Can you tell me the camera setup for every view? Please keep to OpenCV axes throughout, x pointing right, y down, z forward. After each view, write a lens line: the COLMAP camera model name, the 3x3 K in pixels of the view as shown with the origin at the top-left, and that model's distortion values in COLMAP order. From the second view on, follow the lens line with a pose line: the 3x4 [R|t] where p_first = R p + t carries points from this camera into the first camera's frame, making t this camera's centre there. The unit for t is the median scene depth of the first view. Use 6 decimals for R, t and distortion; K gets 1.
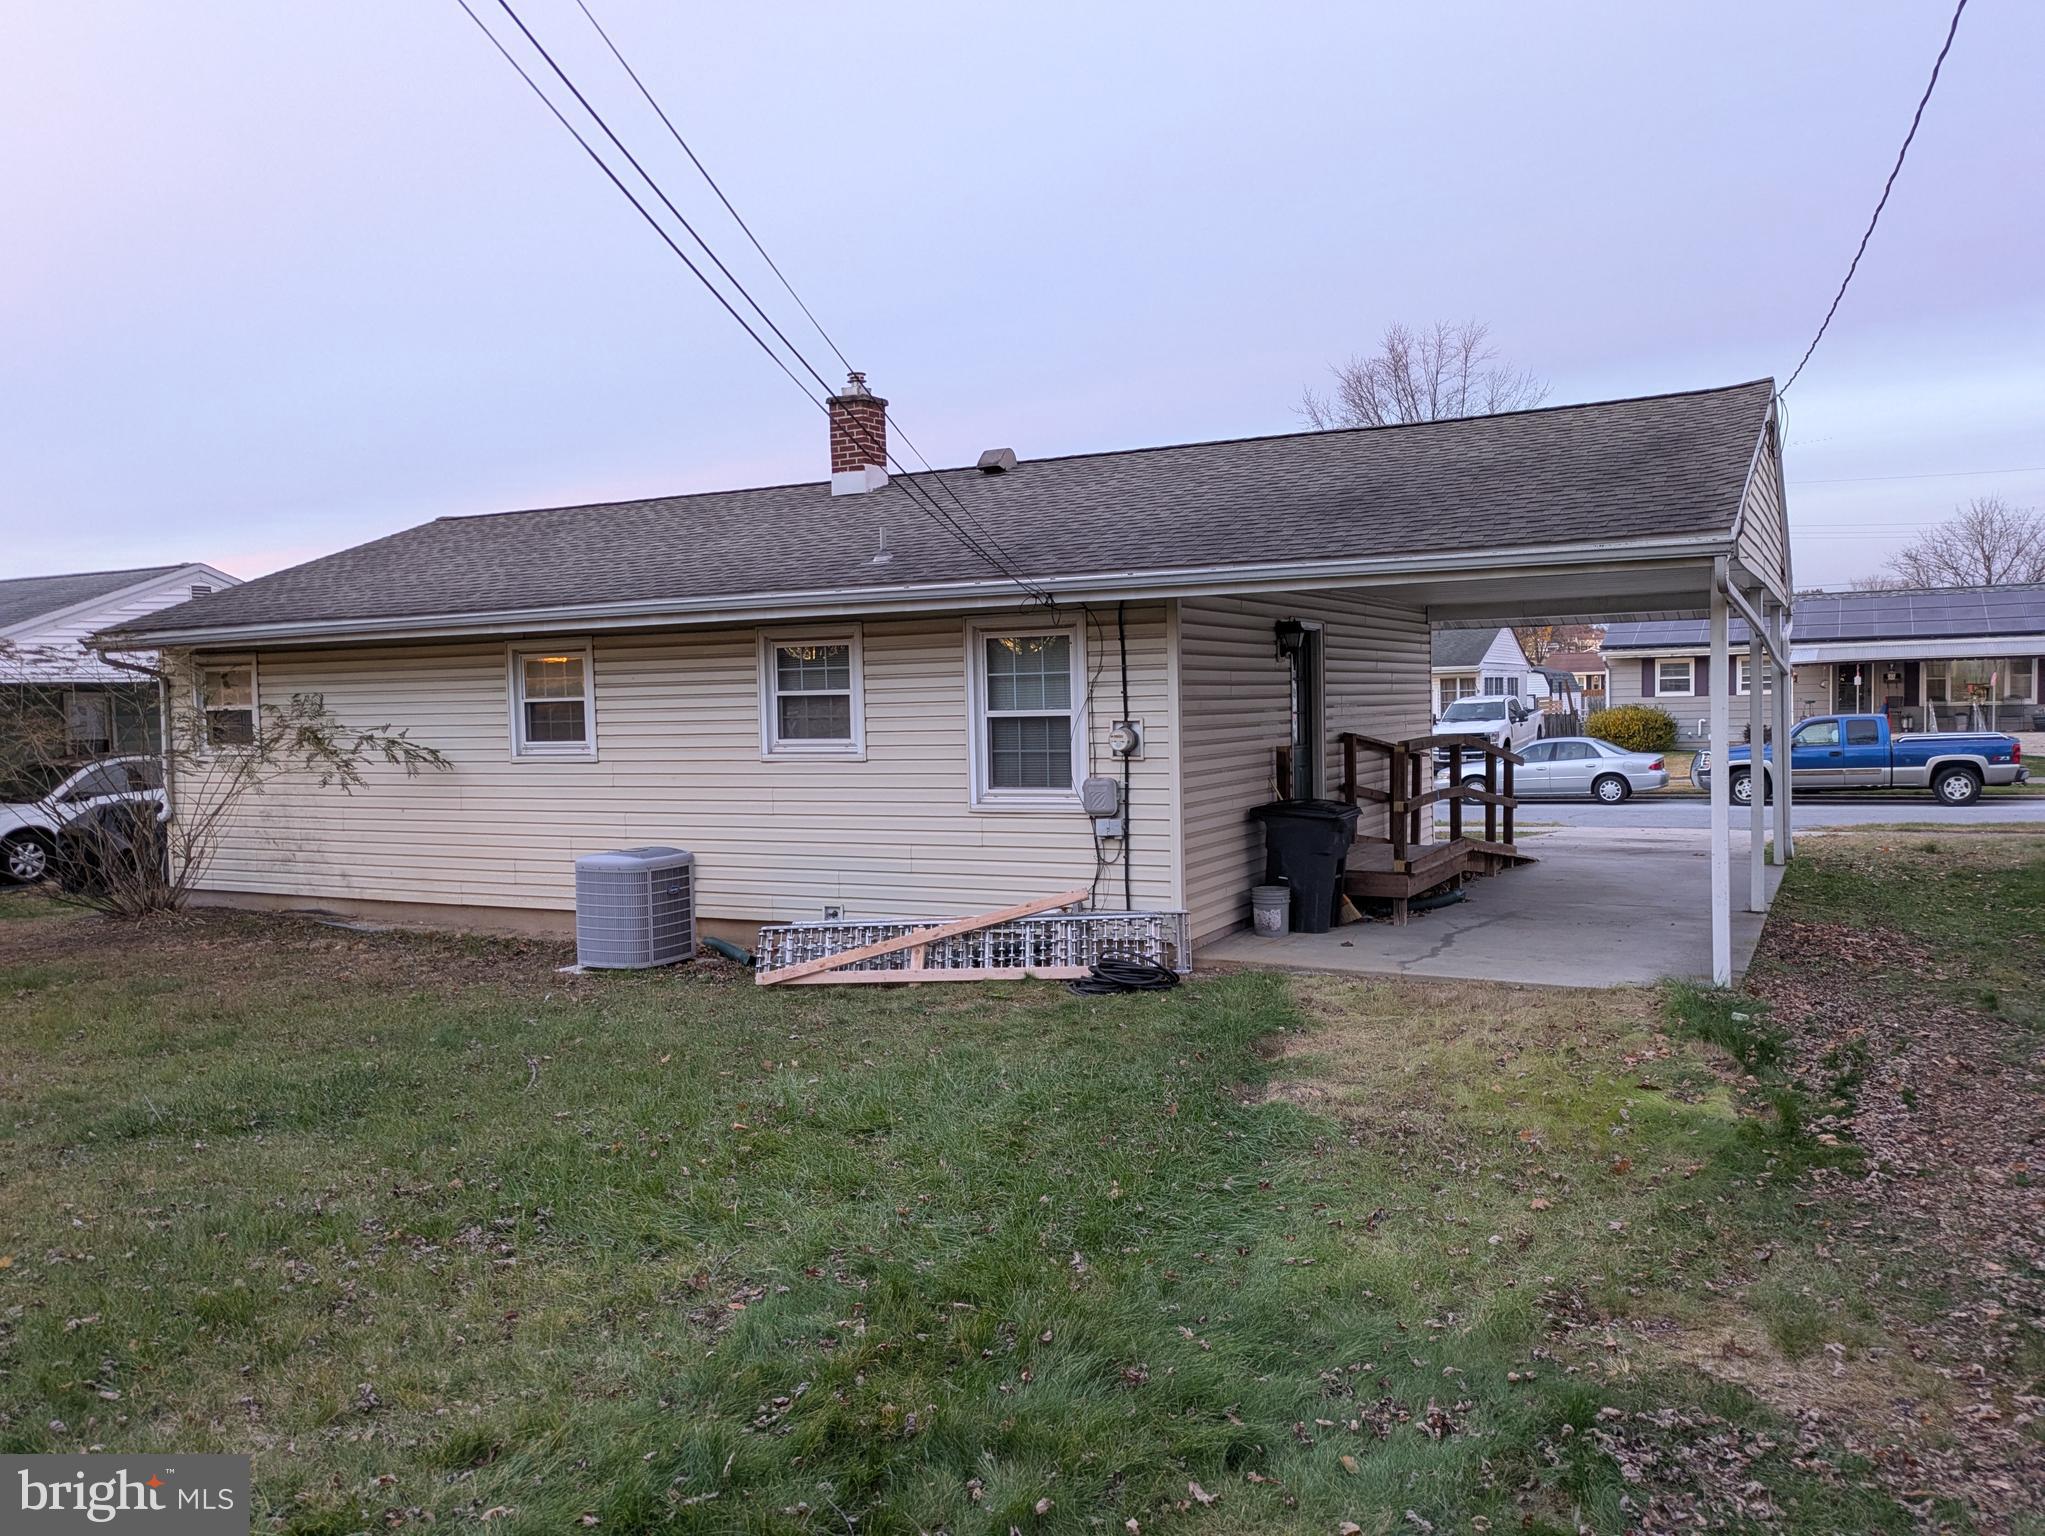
lens RADIAL K [[1581.5, 0, 1046.4], [0, 1581.5, 775.5], [0, 0, 1]] dist [0.084053, -0.117849]
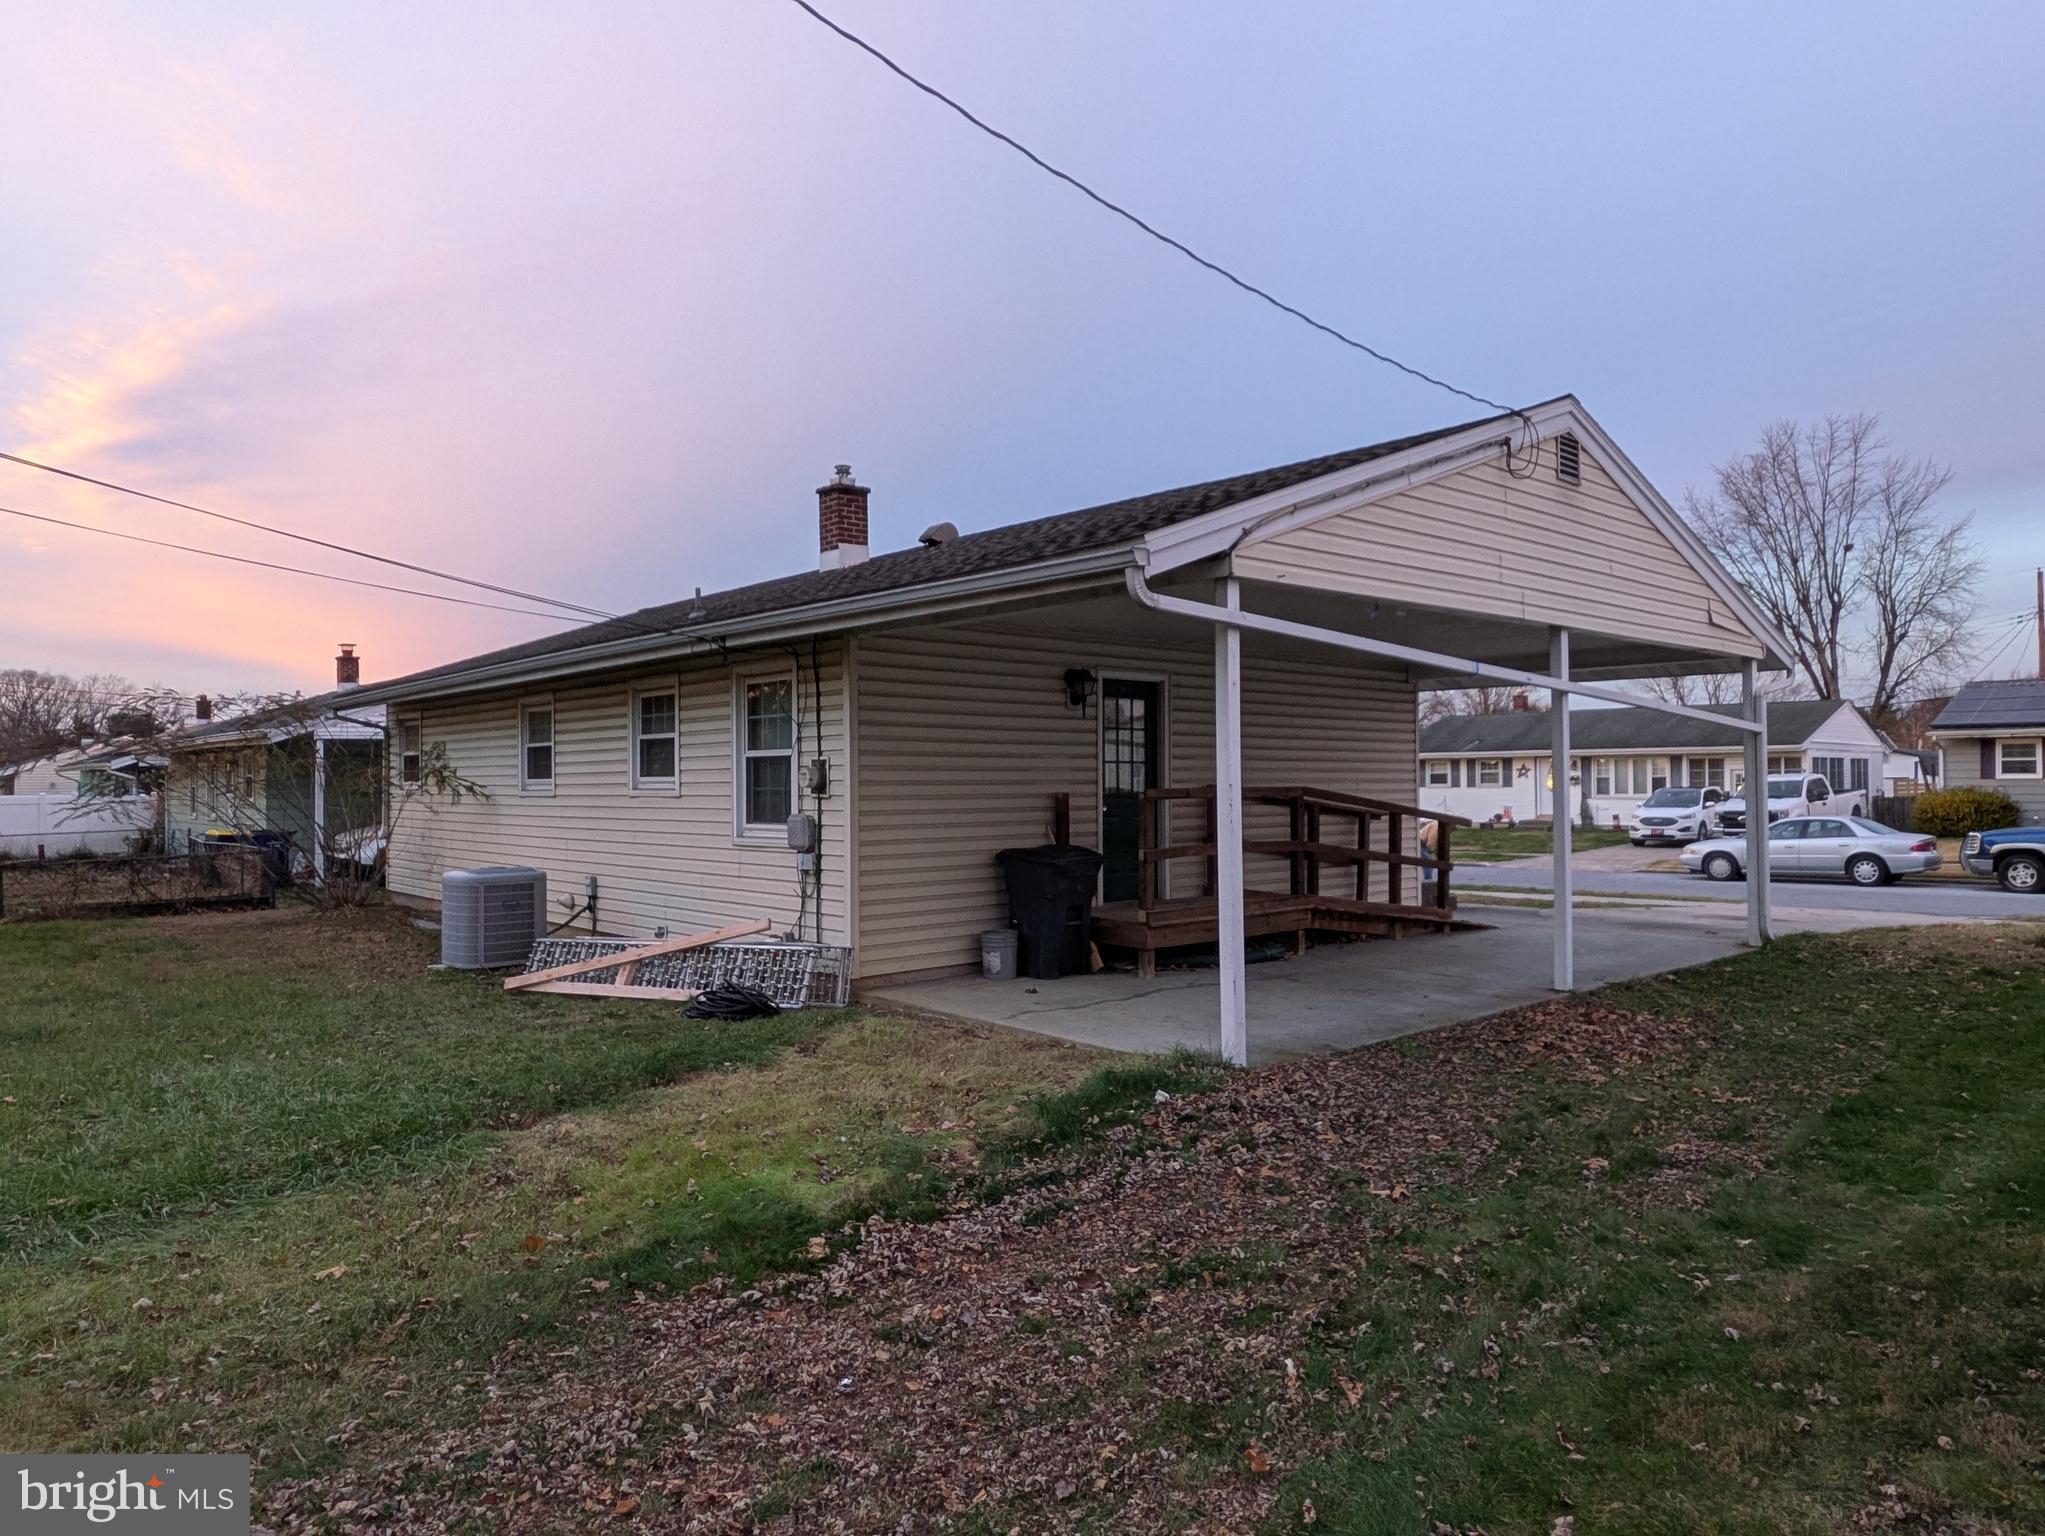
lens RADIAL K [[1333.4, 0, 1055.1], [0, 1333.4, 757.3], [0, 0, 1]] dist [0.003986, -0.004708]
pose [[0.938367, 0.010810, -0.345471, 0.442259], [-0.032788, 0.997787, -0.057838, 0.008434], [0.344082, 0.065600, 0.936645, 0.204368]]
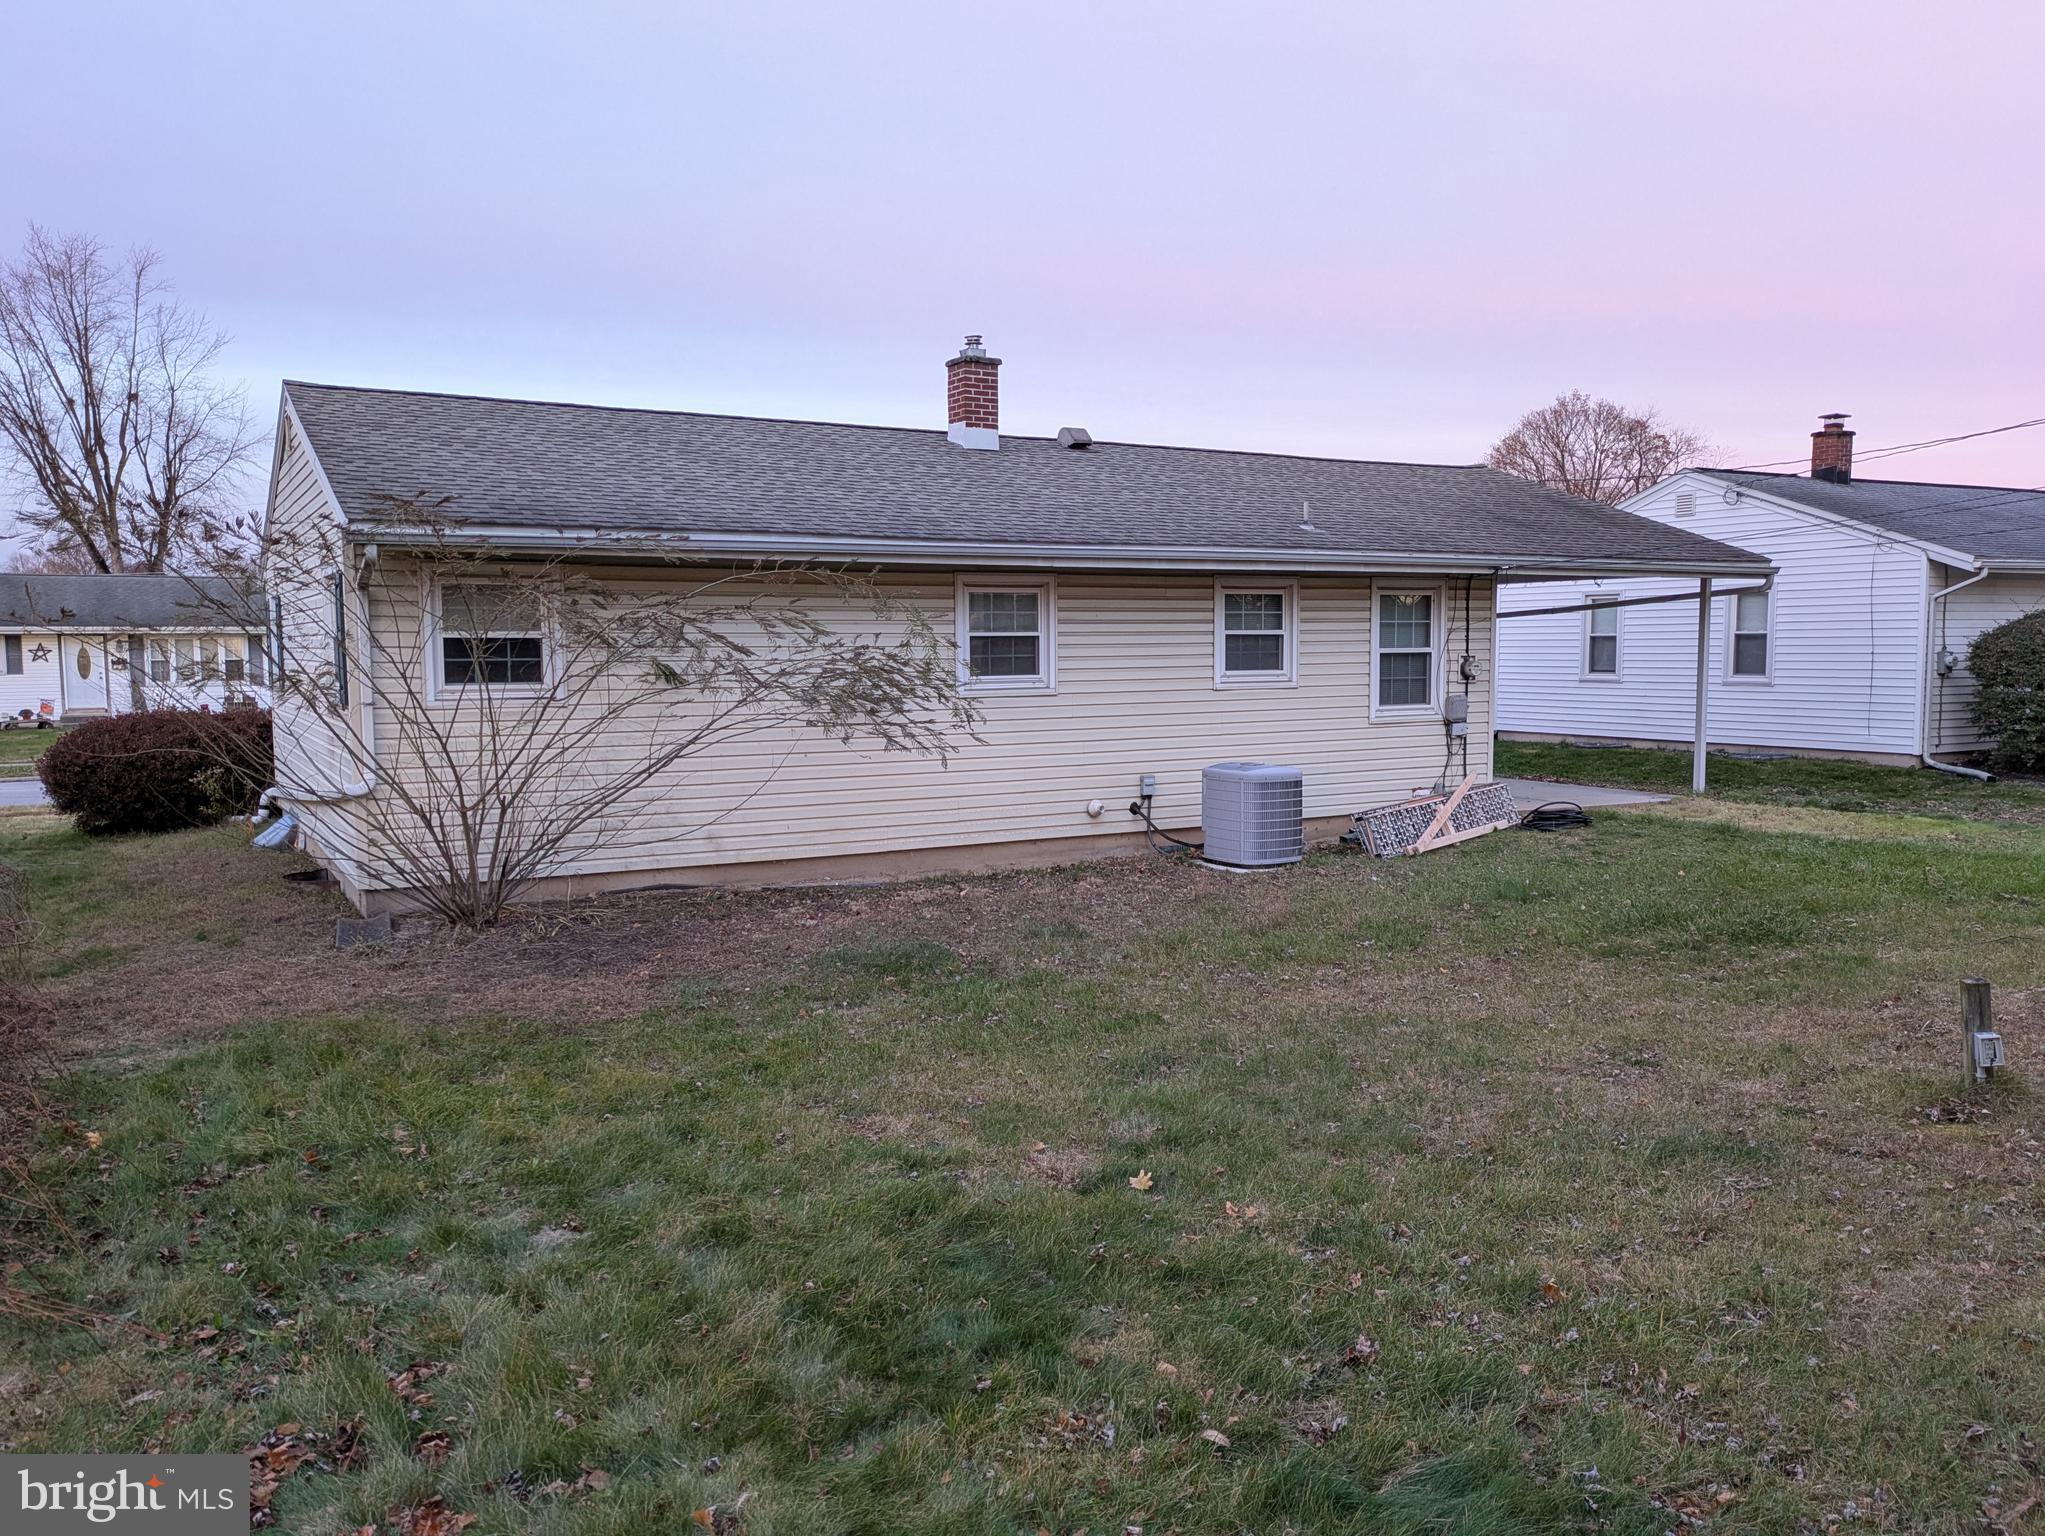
lens RADIAL K [[1549.4, 0, 1022.5], [0, 1549.4, 768.0], [0, 0, 1]] dist [0.067028, -0.113091]
pose [[0.543088, -0.047535, 0.838329, -1.229316], [0.036807, 0.998784, 0.032788, 0.006006], [-0.838869, 0.013050, 0.544177, 0.497675]]
